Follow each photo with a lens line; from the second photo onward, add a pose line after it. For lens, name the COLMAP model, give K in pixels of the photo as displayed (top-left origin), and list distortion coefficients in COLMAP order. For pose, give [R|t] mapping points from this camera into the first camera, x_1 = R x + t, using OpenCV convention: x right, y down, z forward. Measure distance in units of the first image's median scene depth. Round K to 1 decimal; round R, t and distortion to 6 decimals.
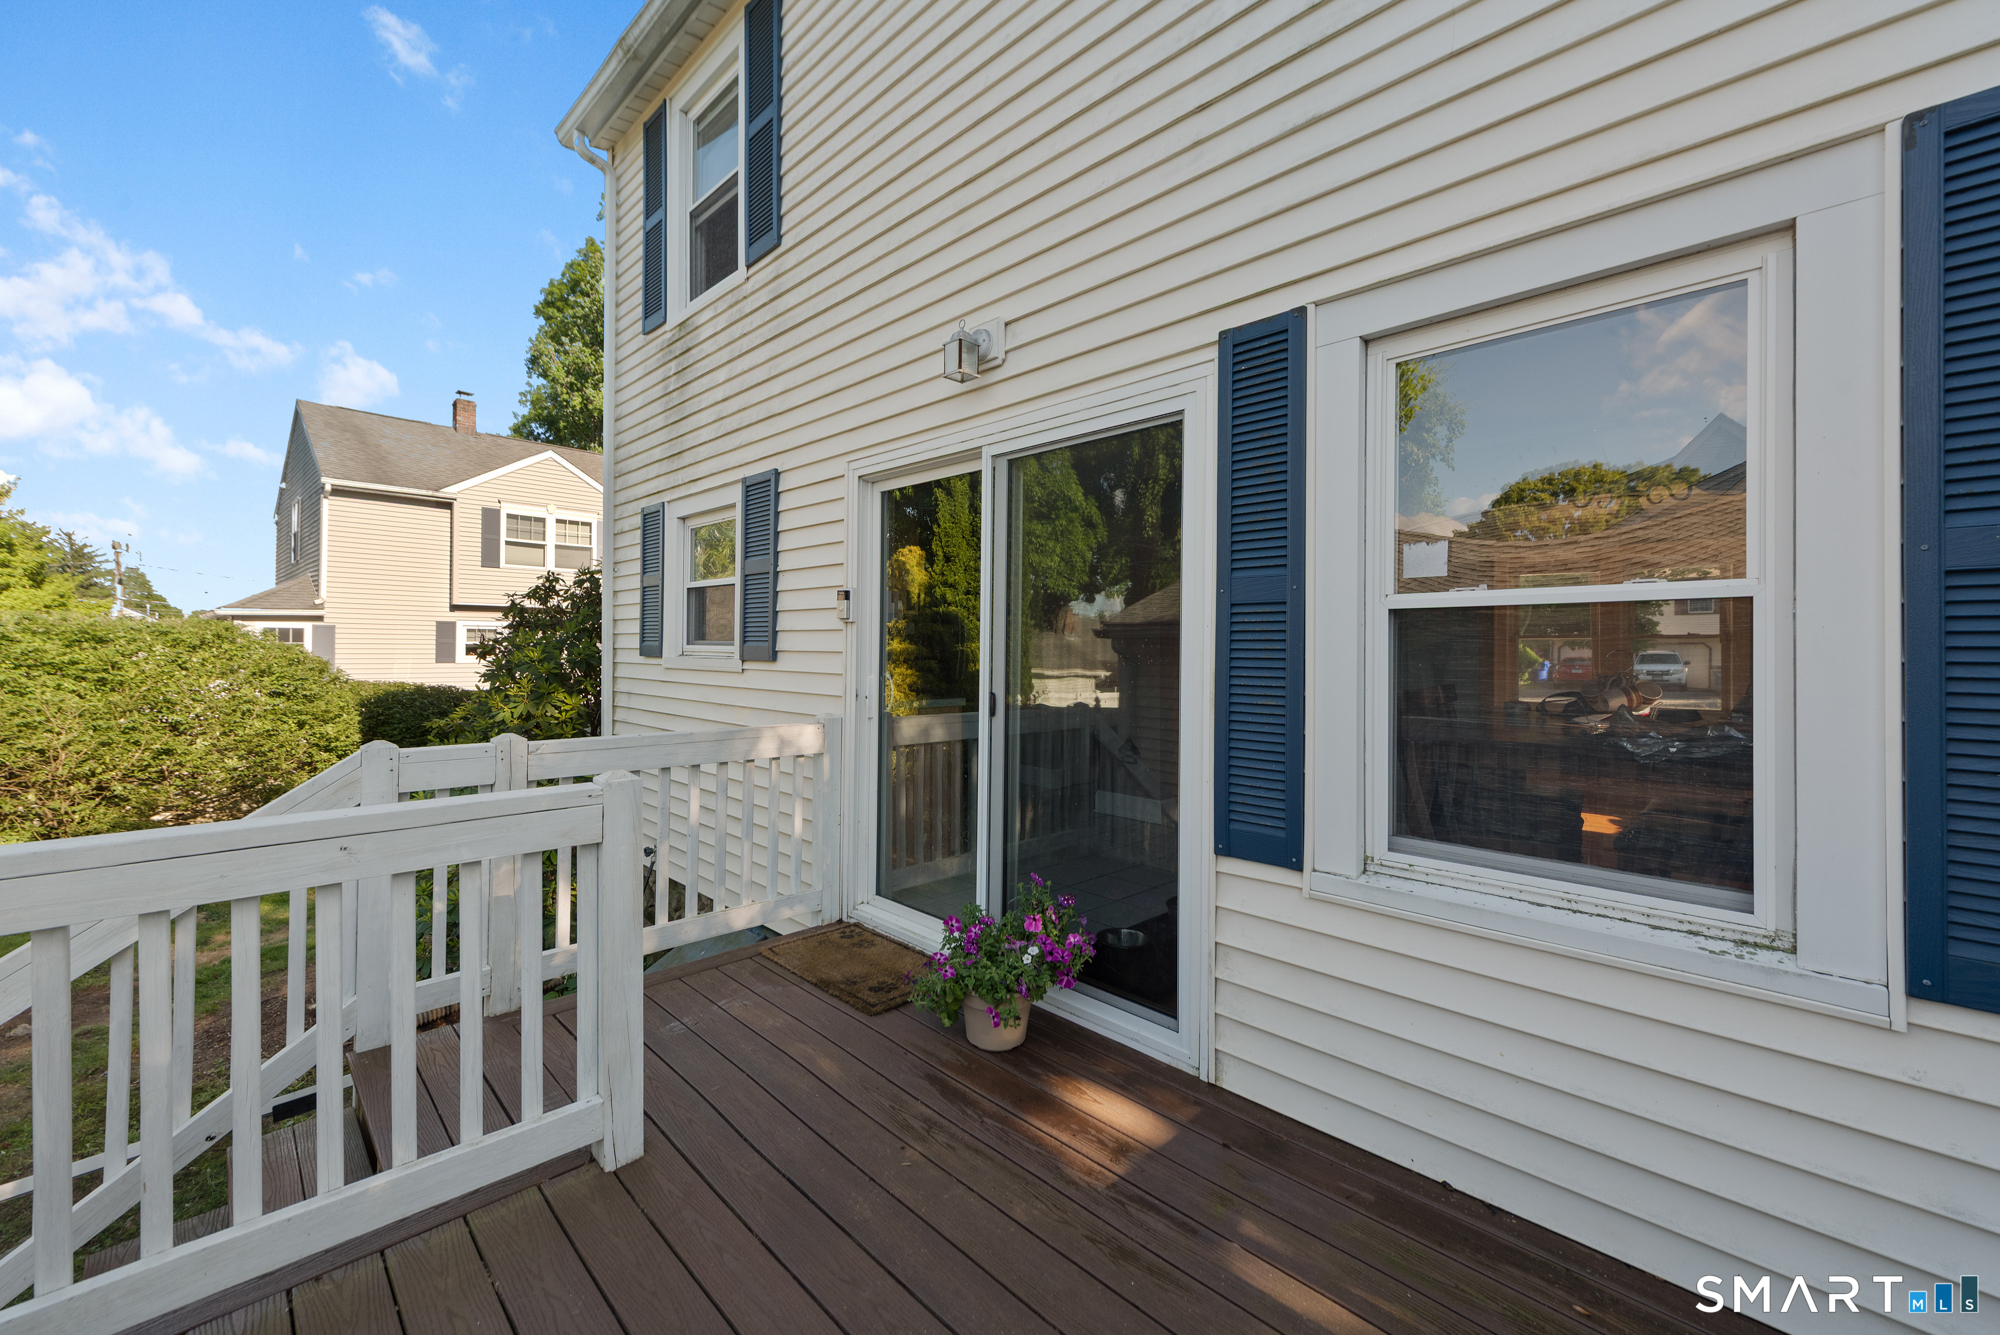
lens RADIAL K [[778.9, 0, 1002.4], [0, 778.9, 645.8], [0, 0, 1]] dist [0.013866, -0.004009]
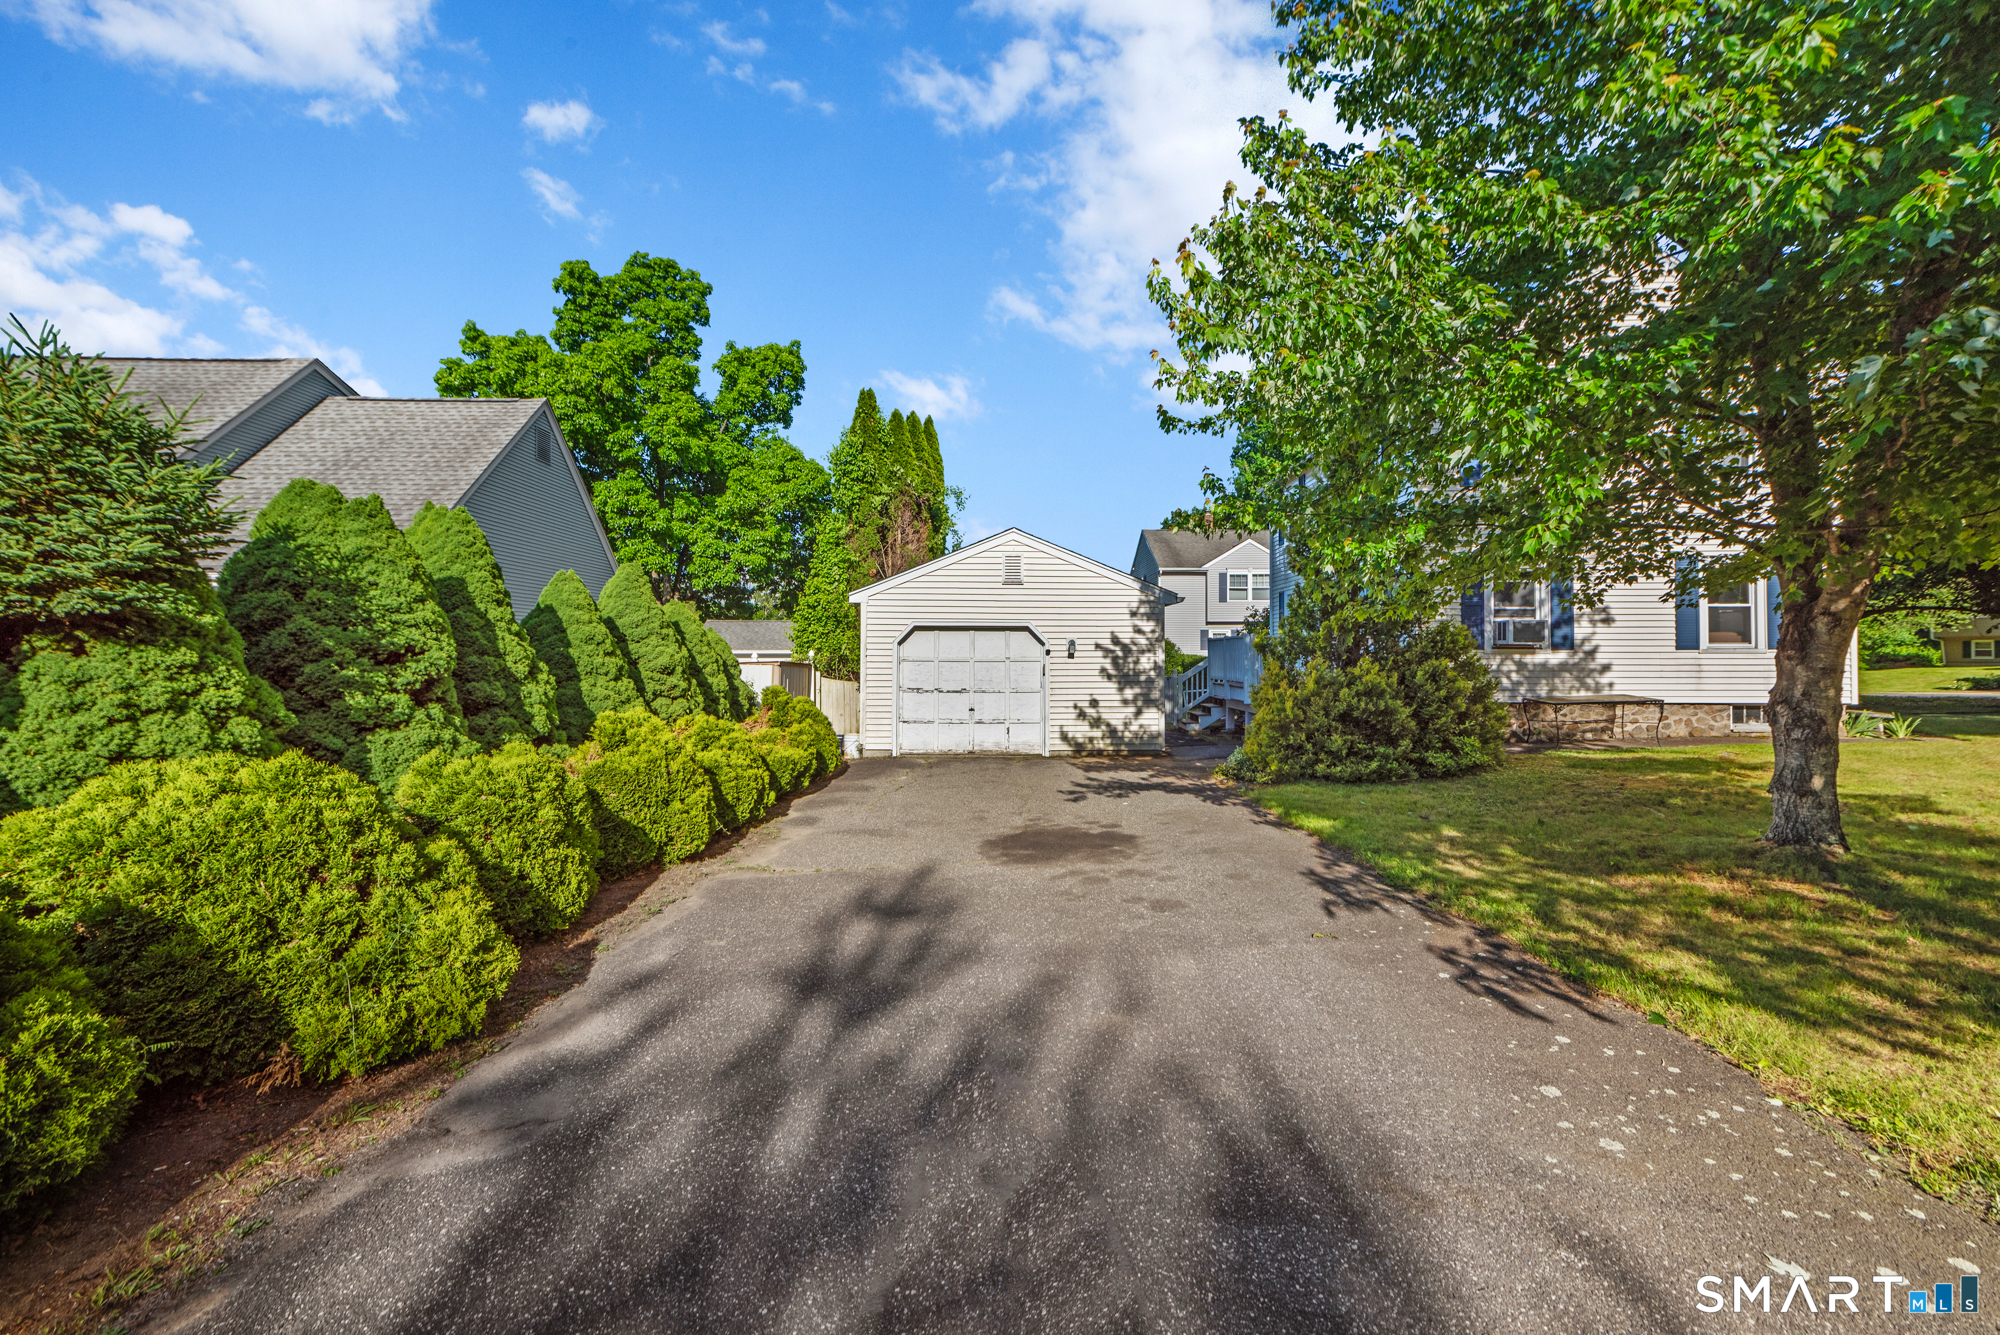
lens RADIAL K [[778.9, 0, 1002.4], [0, 778.9, 645.8], [0, 0, 1]] dist [0.013866, -0.004009]
pose [[0.680893, -0.012146, -0.732282, 0.441063], [0.003274, 0.999903, -0.013541, 0.037914], [0.732375, 0.006822, 0.680867, -0.805576]]
